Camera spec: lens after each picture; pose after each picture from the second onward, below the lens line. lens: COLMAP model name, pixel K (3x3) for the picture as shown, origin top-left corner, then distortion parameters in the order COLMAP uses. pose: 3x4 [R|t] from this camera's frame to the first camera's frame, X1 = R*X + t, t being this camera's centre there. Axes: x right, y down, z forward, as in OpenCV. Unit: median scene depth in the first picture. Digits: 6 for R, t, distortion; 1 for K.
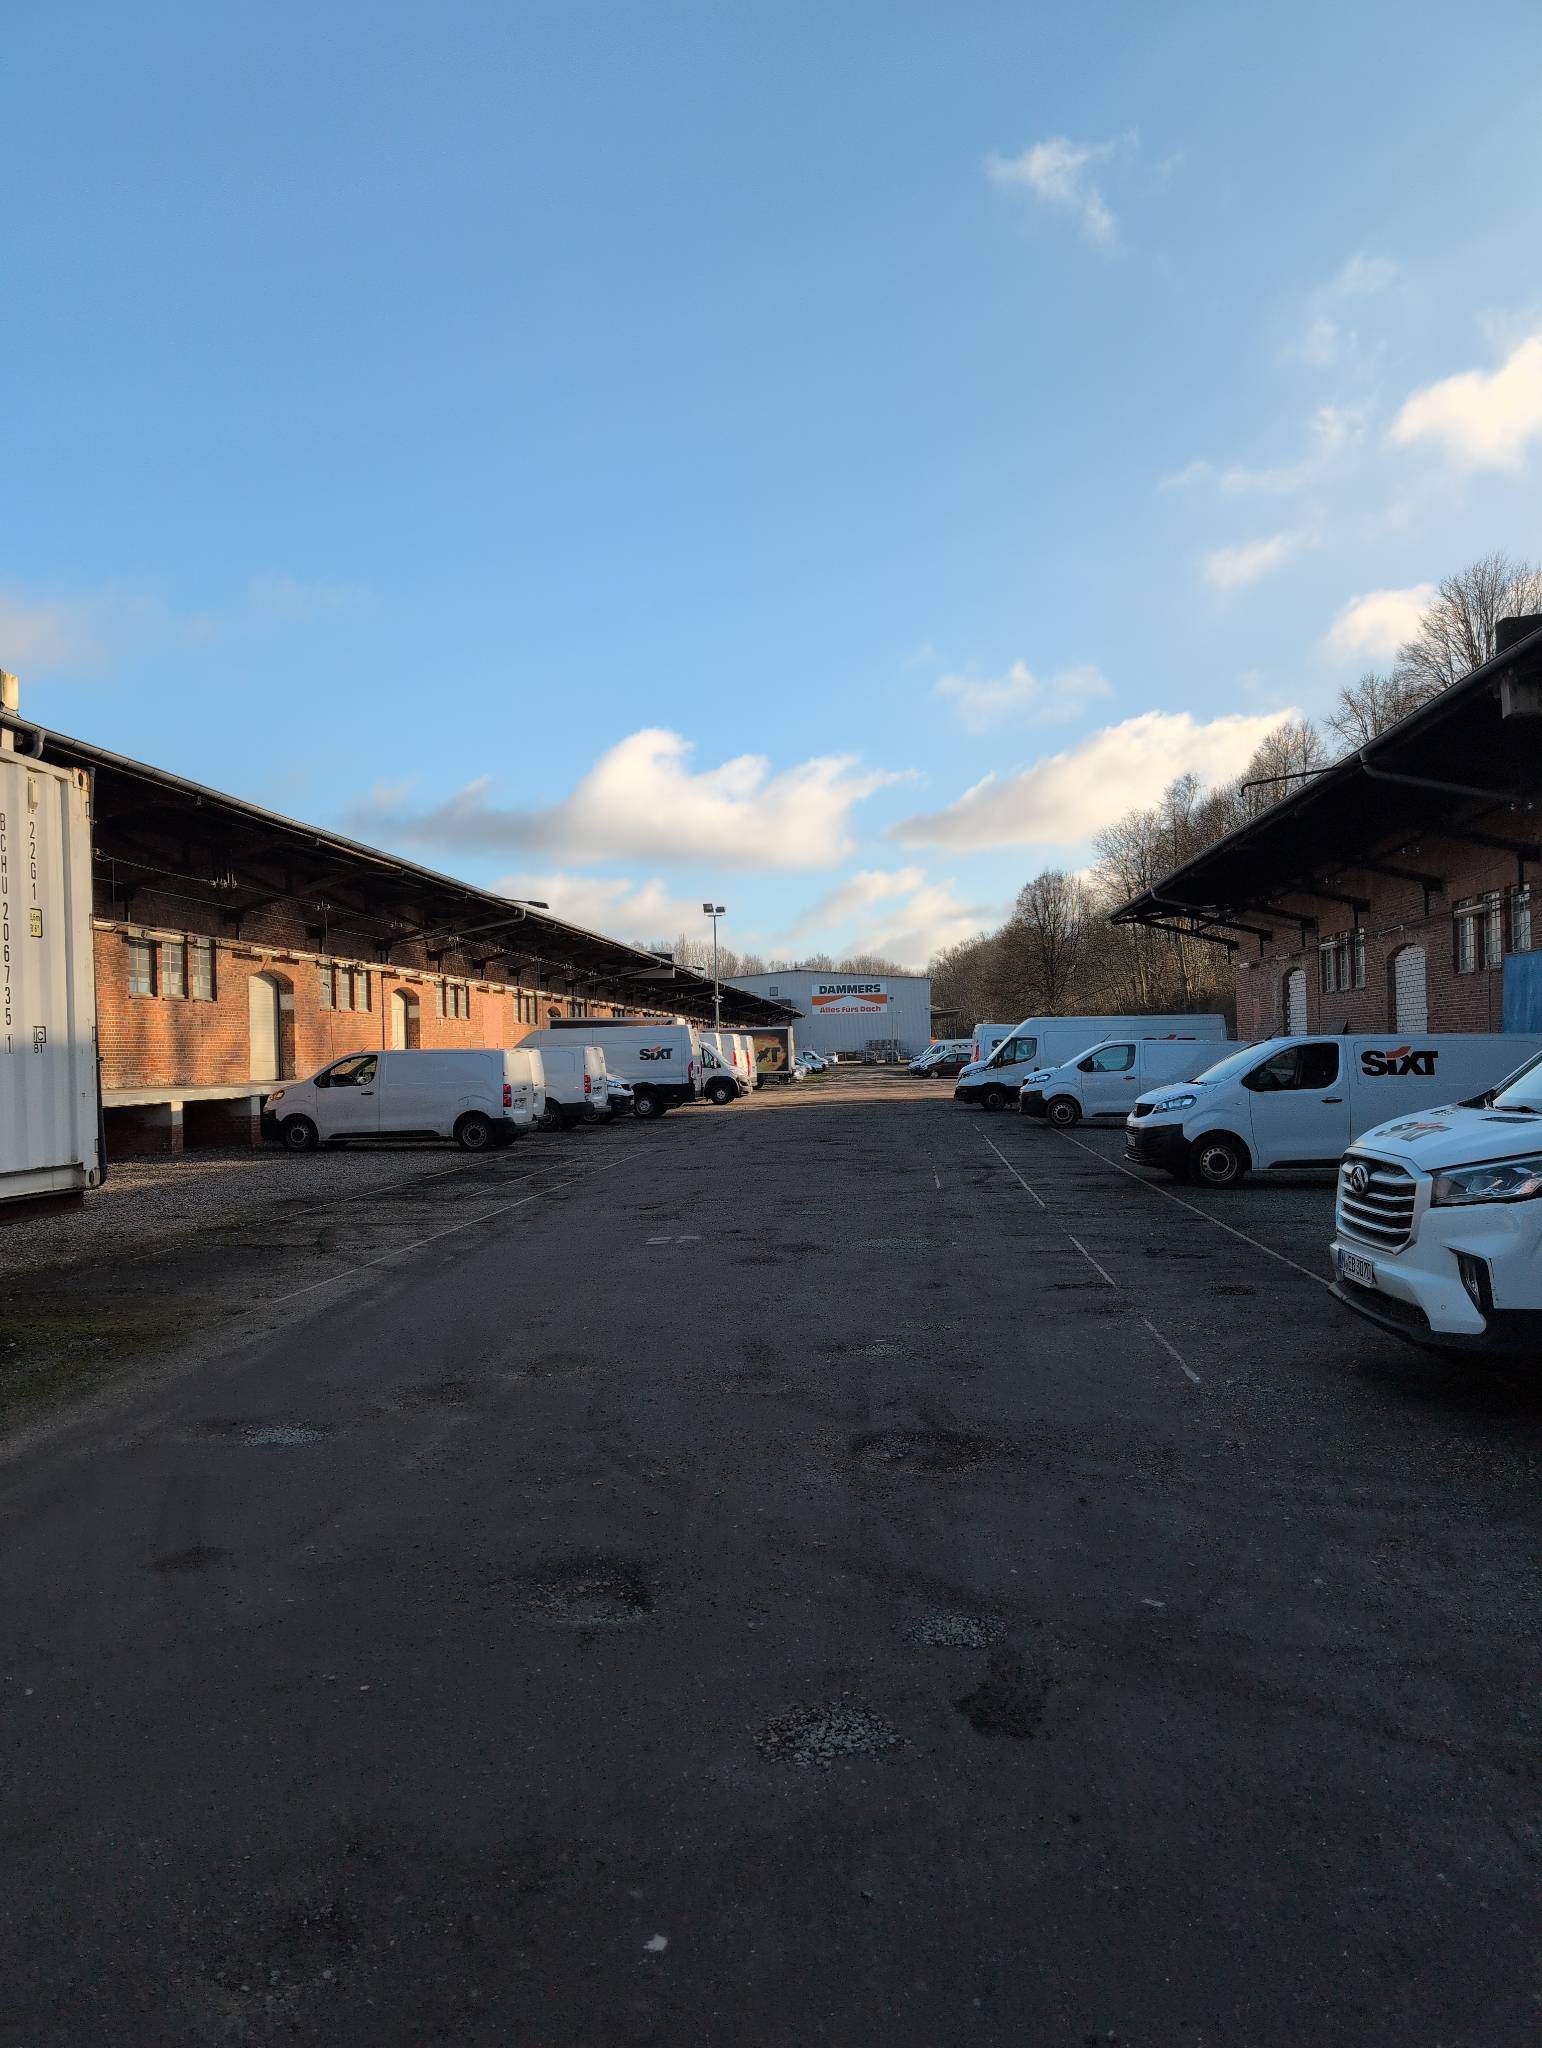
lens RADIAL K [[1444.6, 0, 773.9], [0, 1444.6, 1074.1], [0, 0, 1]] dist [-0.001536, 0.003156]
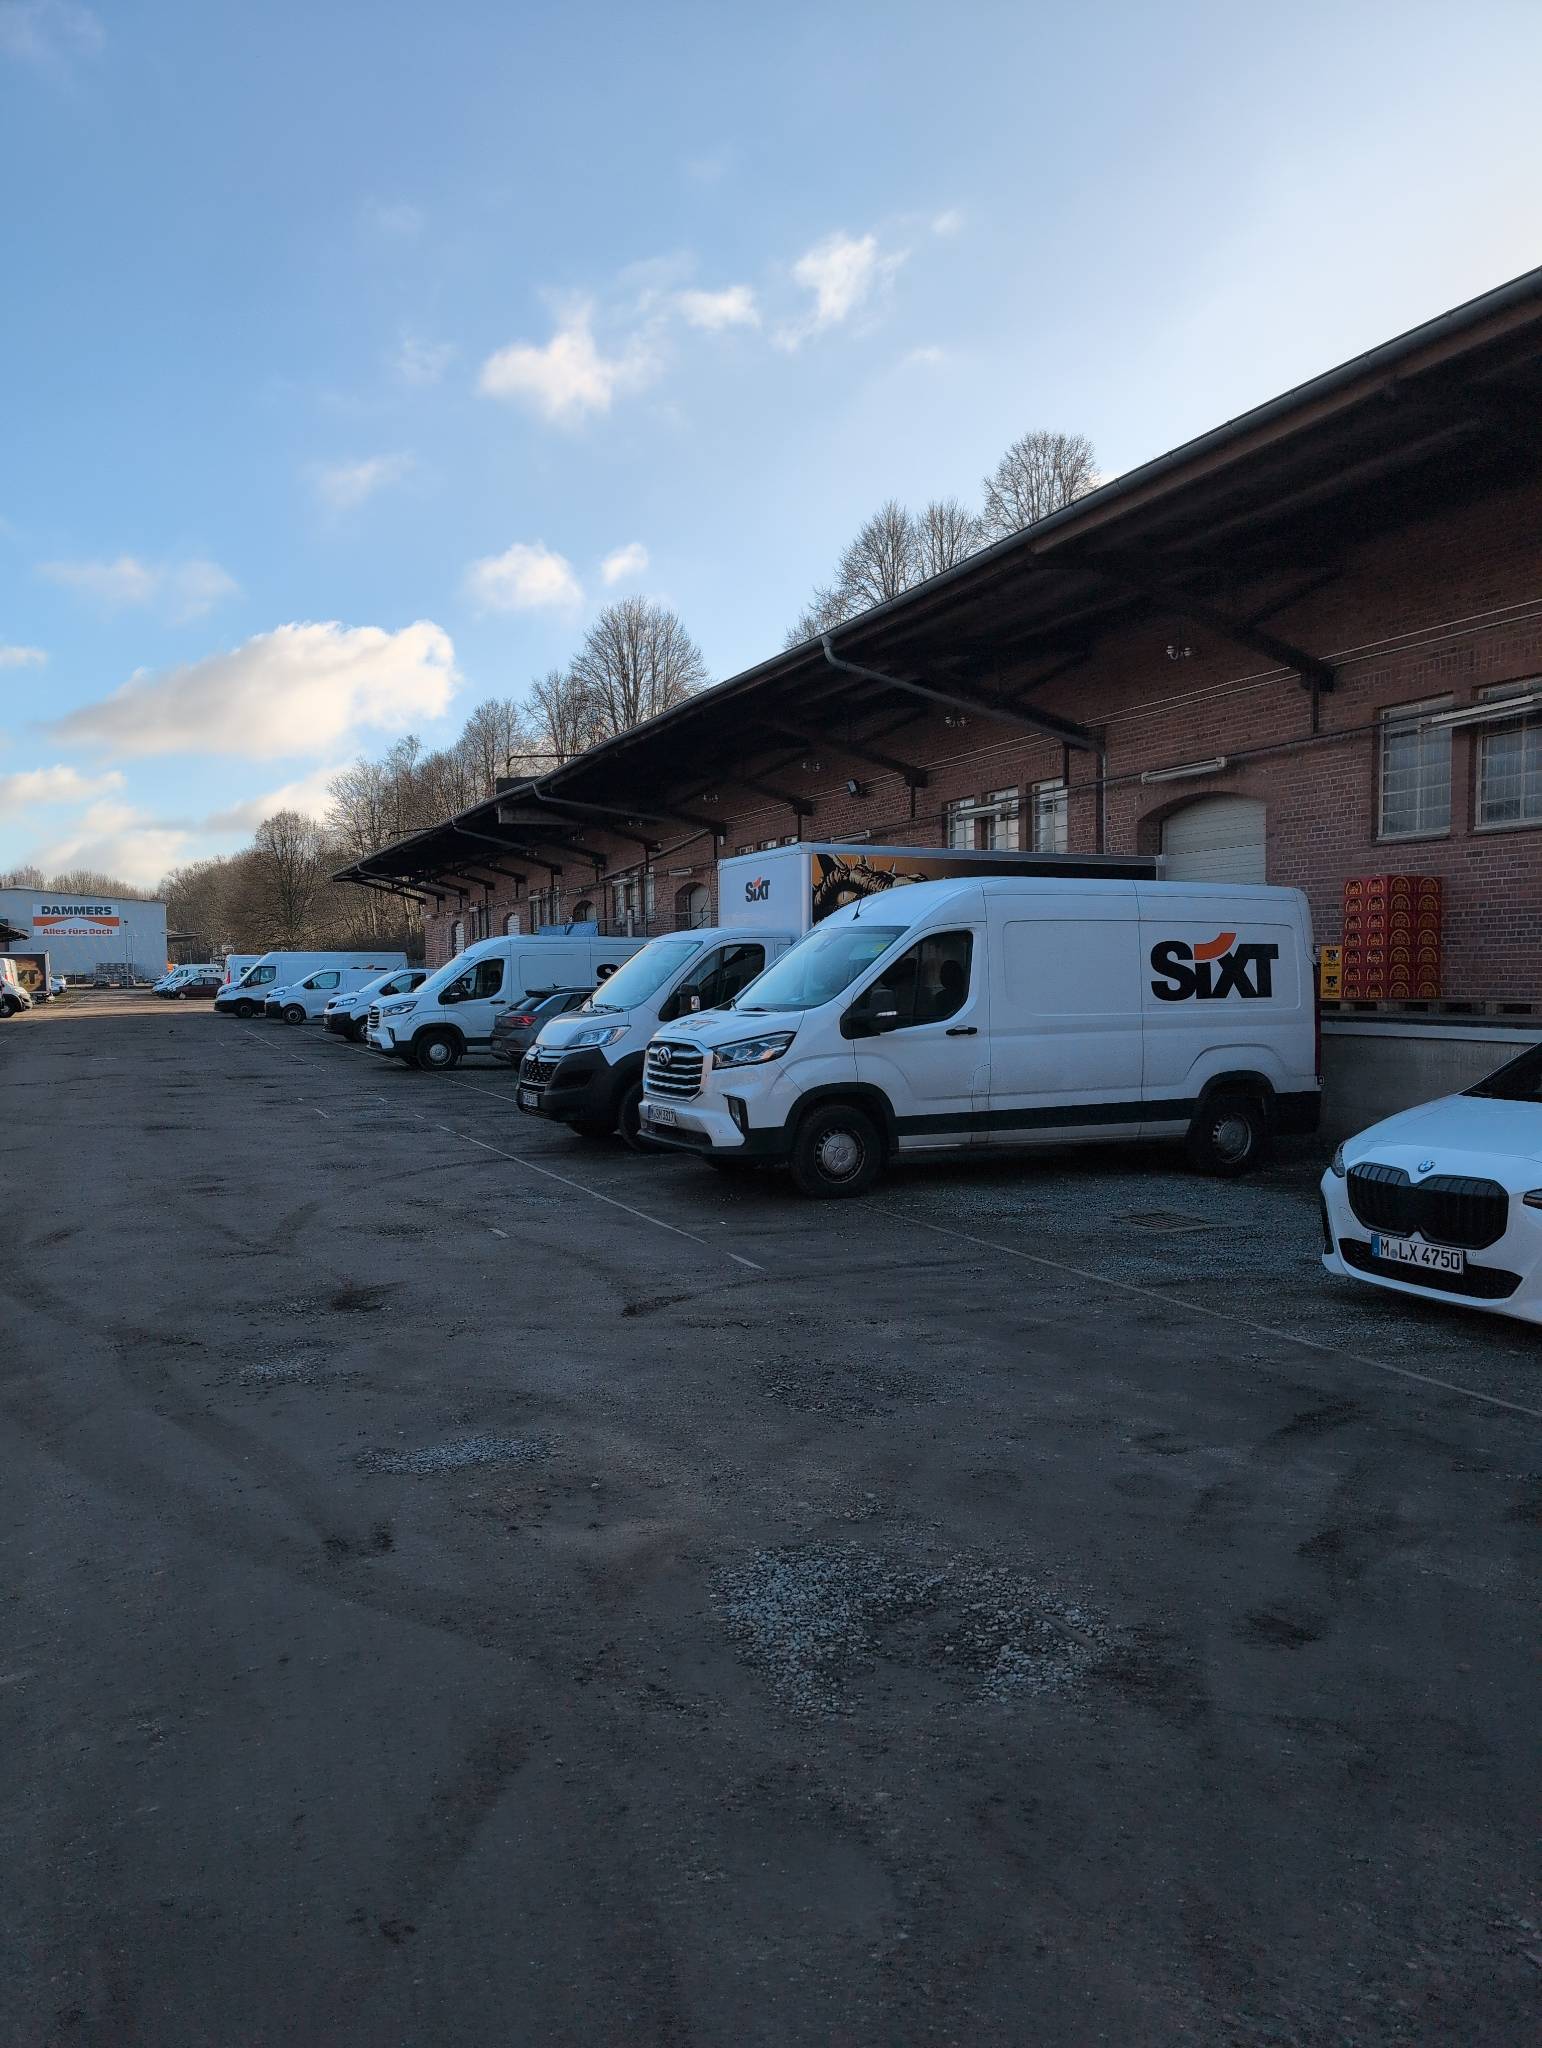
lens RADIAL K [[1444.6, 0, 773.9], [0, 1444.6, 1074.1], [0, 0, 1]] dist [-0.001536, 0.003156]
pose [[0.872397, -0.021951, 0.488304, -0.044882], [-0.002871, 0.998744, 0.050025, 0.004157], [-0.488789, -0.045044, 0.871238, -0.248572]]
